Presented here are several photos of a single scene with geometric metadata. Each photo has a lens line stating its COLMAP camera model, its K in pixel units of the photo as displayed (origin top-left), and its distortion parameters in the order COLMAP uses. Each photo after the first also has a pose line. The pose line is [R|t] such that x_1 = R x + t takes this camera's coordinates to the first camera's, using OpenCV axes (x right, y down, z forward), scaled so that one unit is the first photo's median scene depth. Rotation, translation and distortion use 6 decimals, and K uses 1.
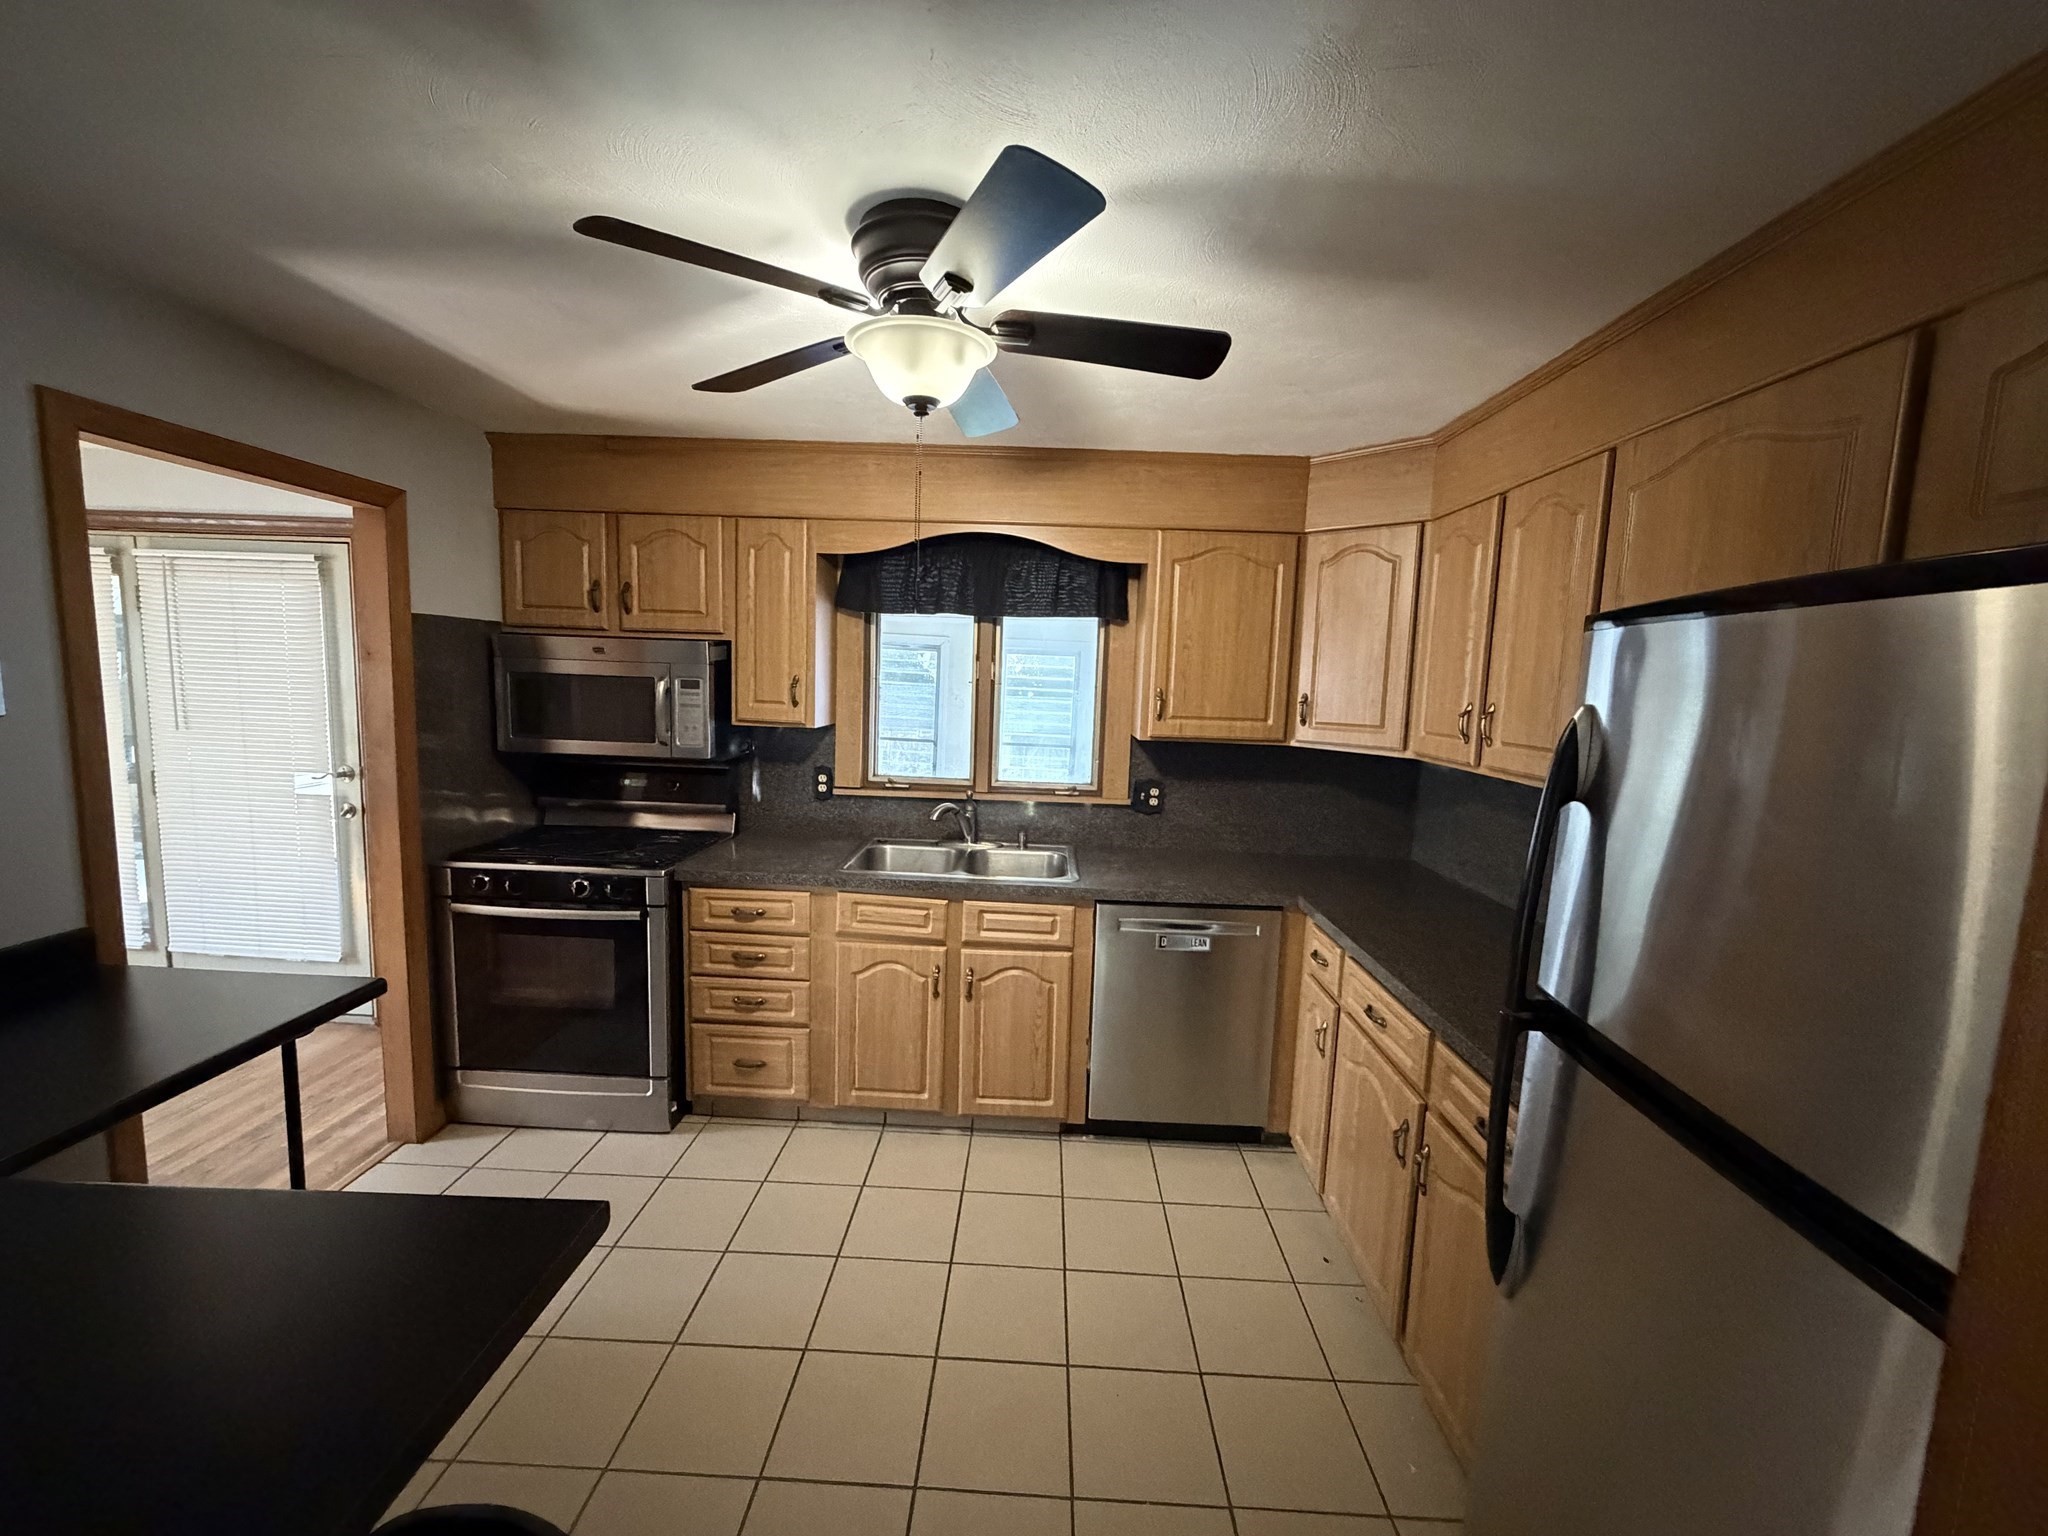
lens RADIAL K [[812.4, 0, 1024.0], [0, 812.4, 768.0], [0, 0, 1]] dist [-0.000602, -0.000052]
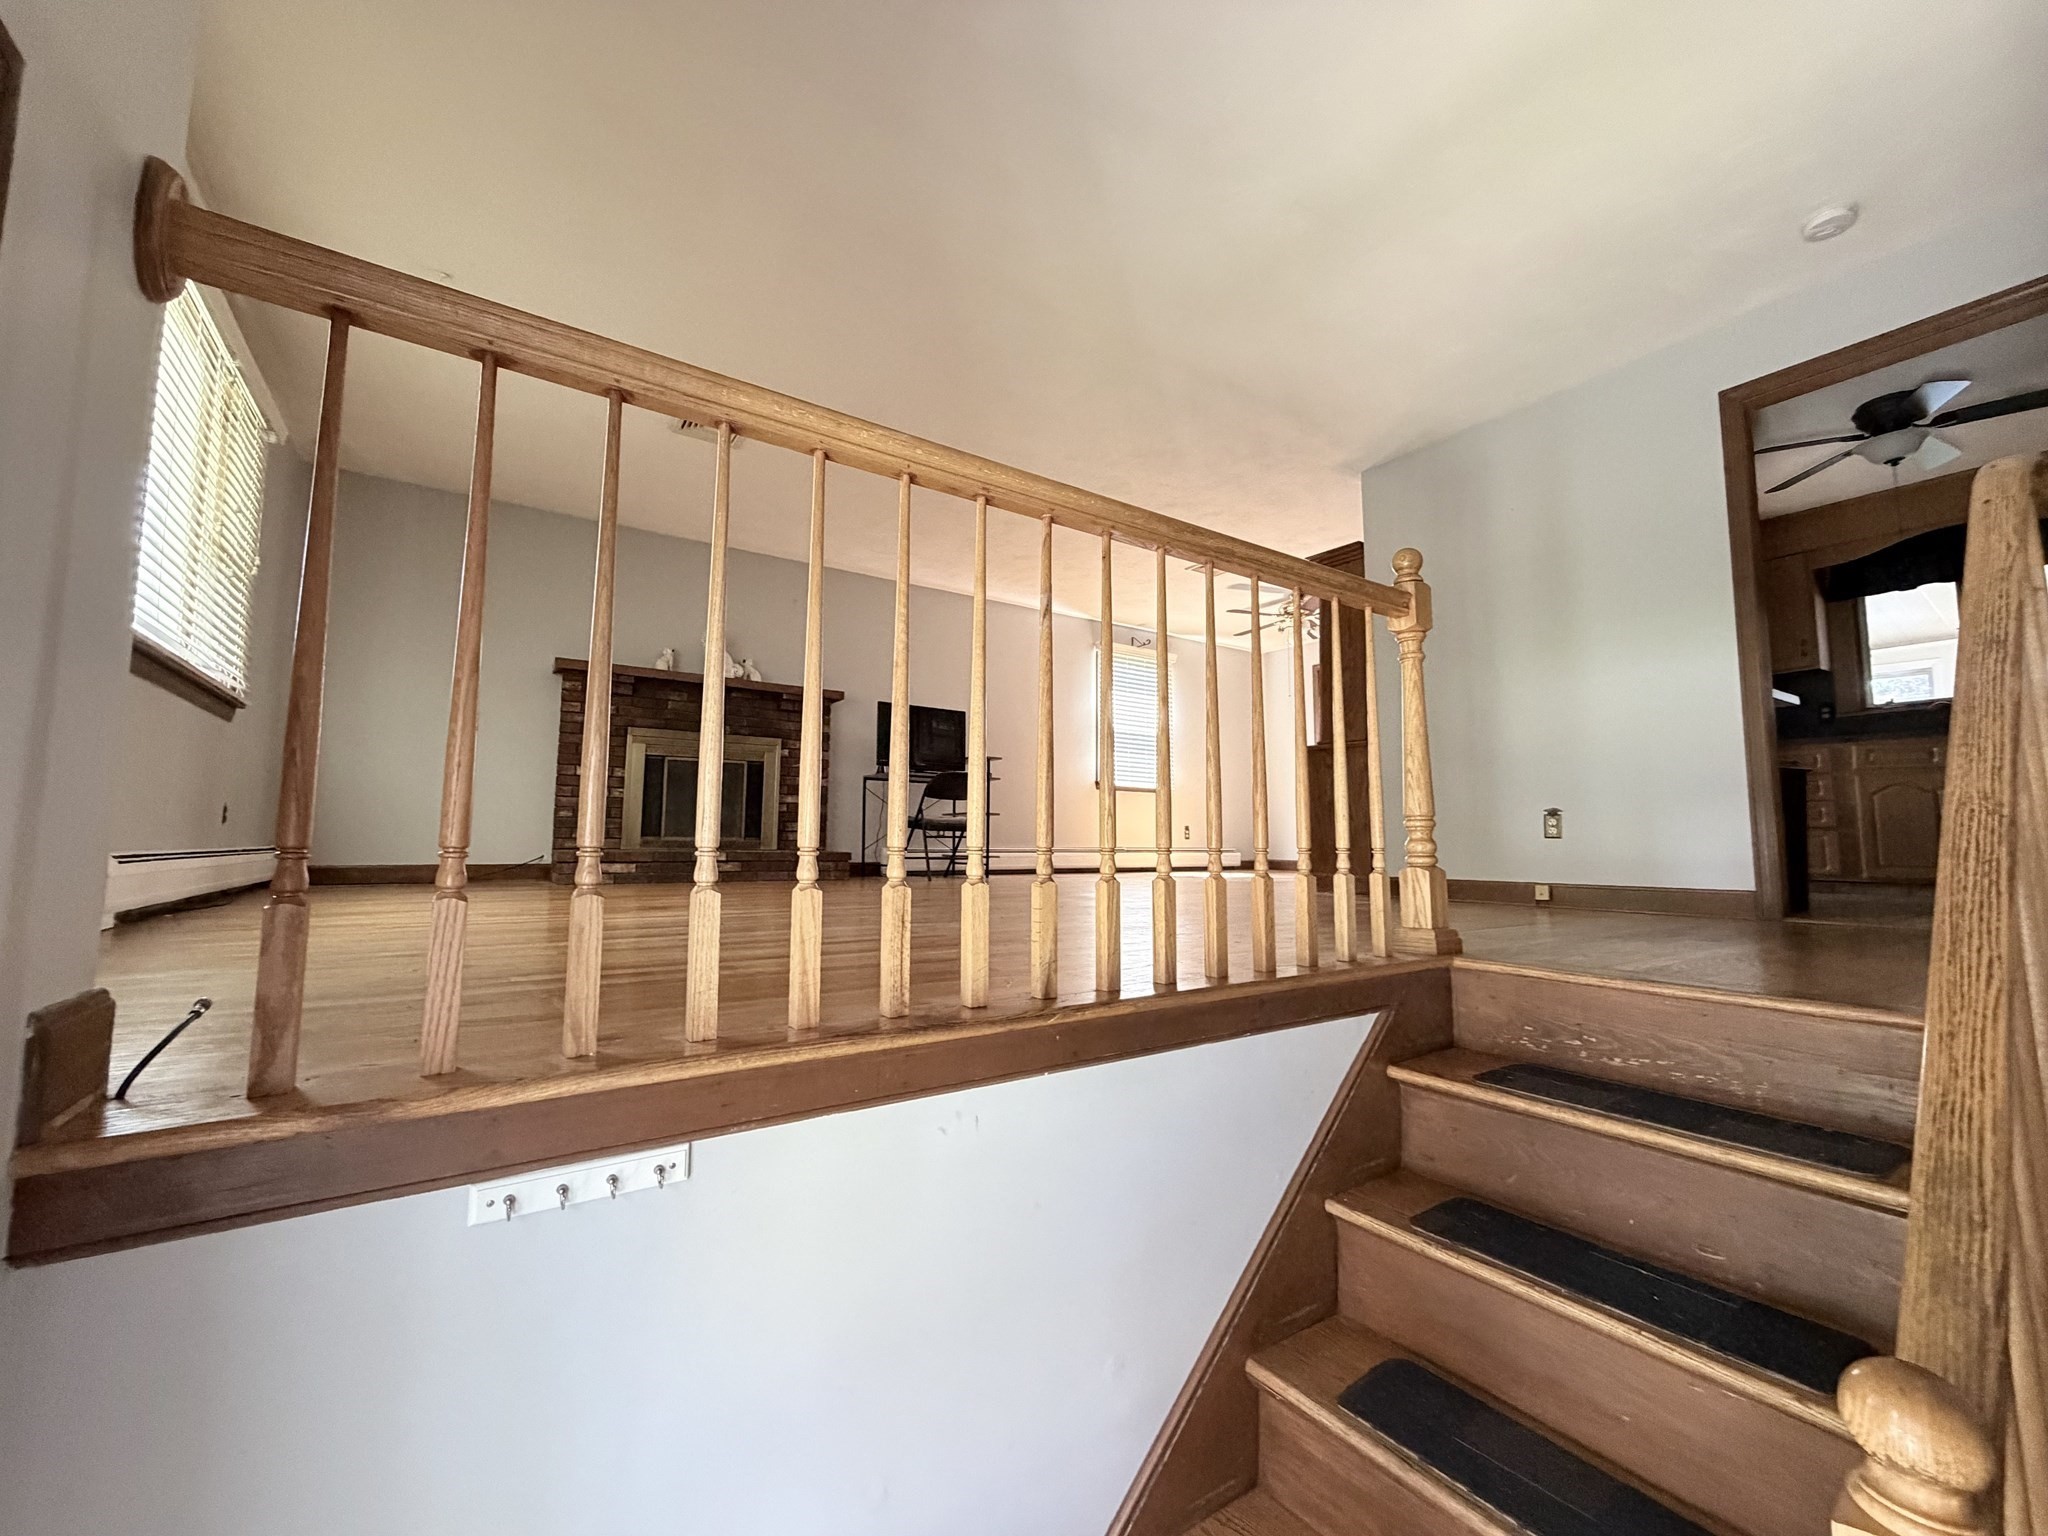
lens RADIAL K [[812.4, 0, 1024.0], [0, 812.4, 768.0], [0, 0, 1]] dist [-0.000602, -0.000052]
pose [[0.585771, -0.106432, -0.803458, 0.111694], [-0.080141, 0.978876, -0.188096, 0.642658], [0.806504, 0.174571, 0.564868, -1.327729]]
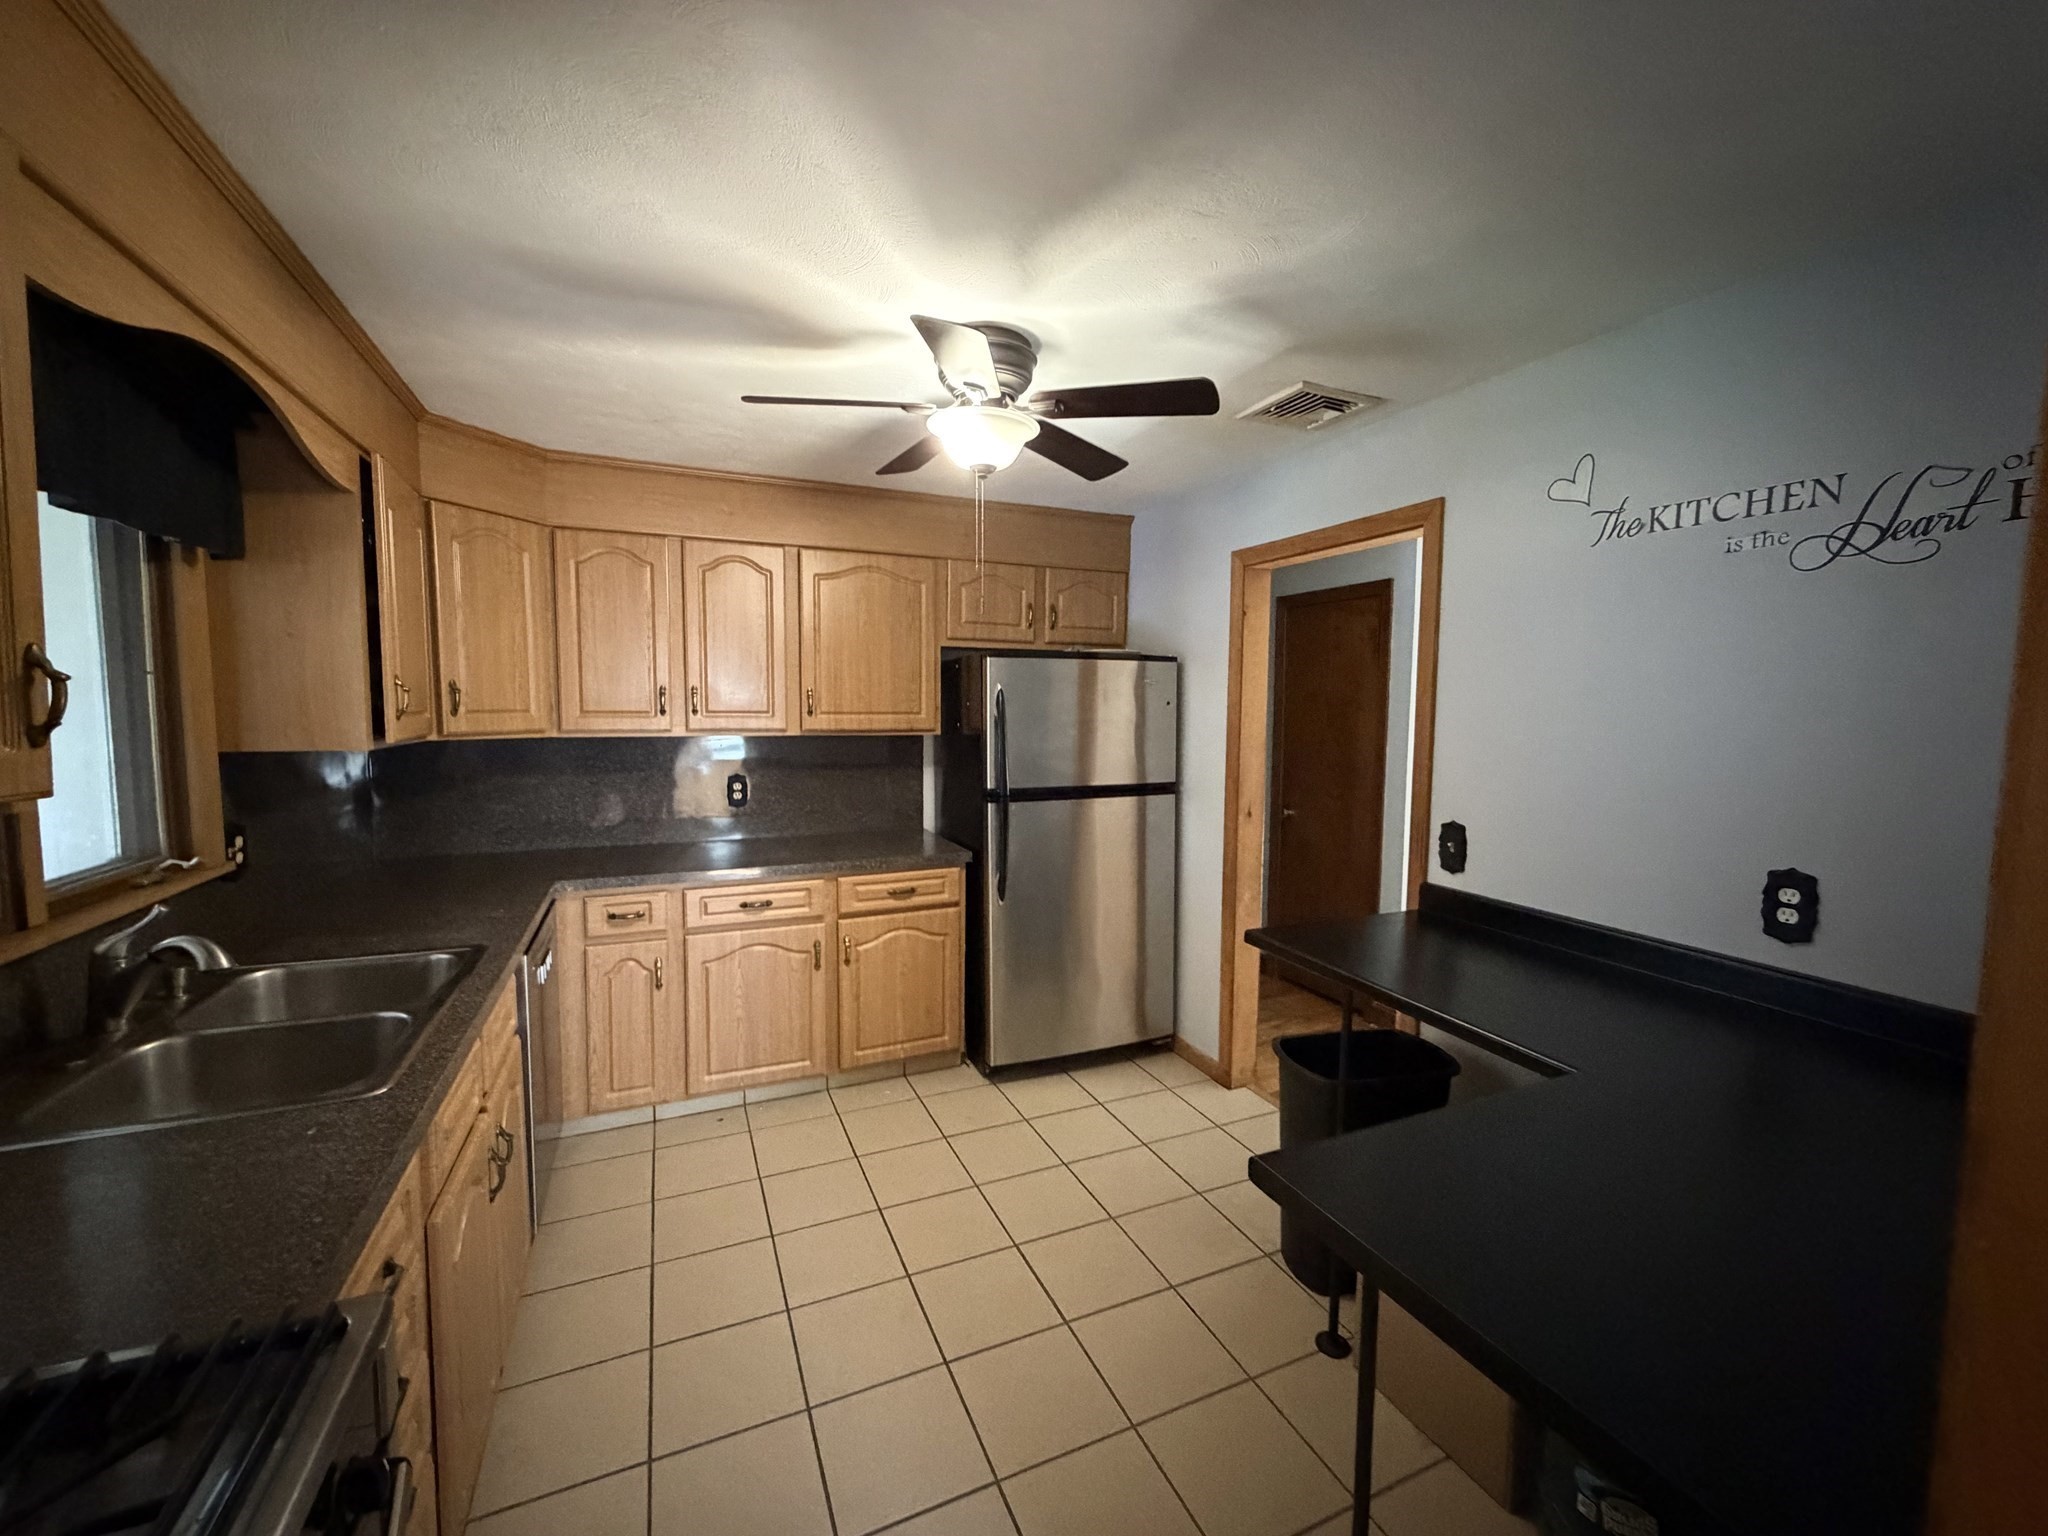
lens RADIAL K [[812.4, 0, 1024.0], [0, 812.4, 768.0], [0, 0, 1]] dist [-0.000602, -0.000052]
pose [[-0.430819, -0.113193, 0.895311, -0.740348], [0.084190, 0.982734, 0.164758, -0.091234], [-0.898503, 0.146358, -0.413851, 0.817690]]
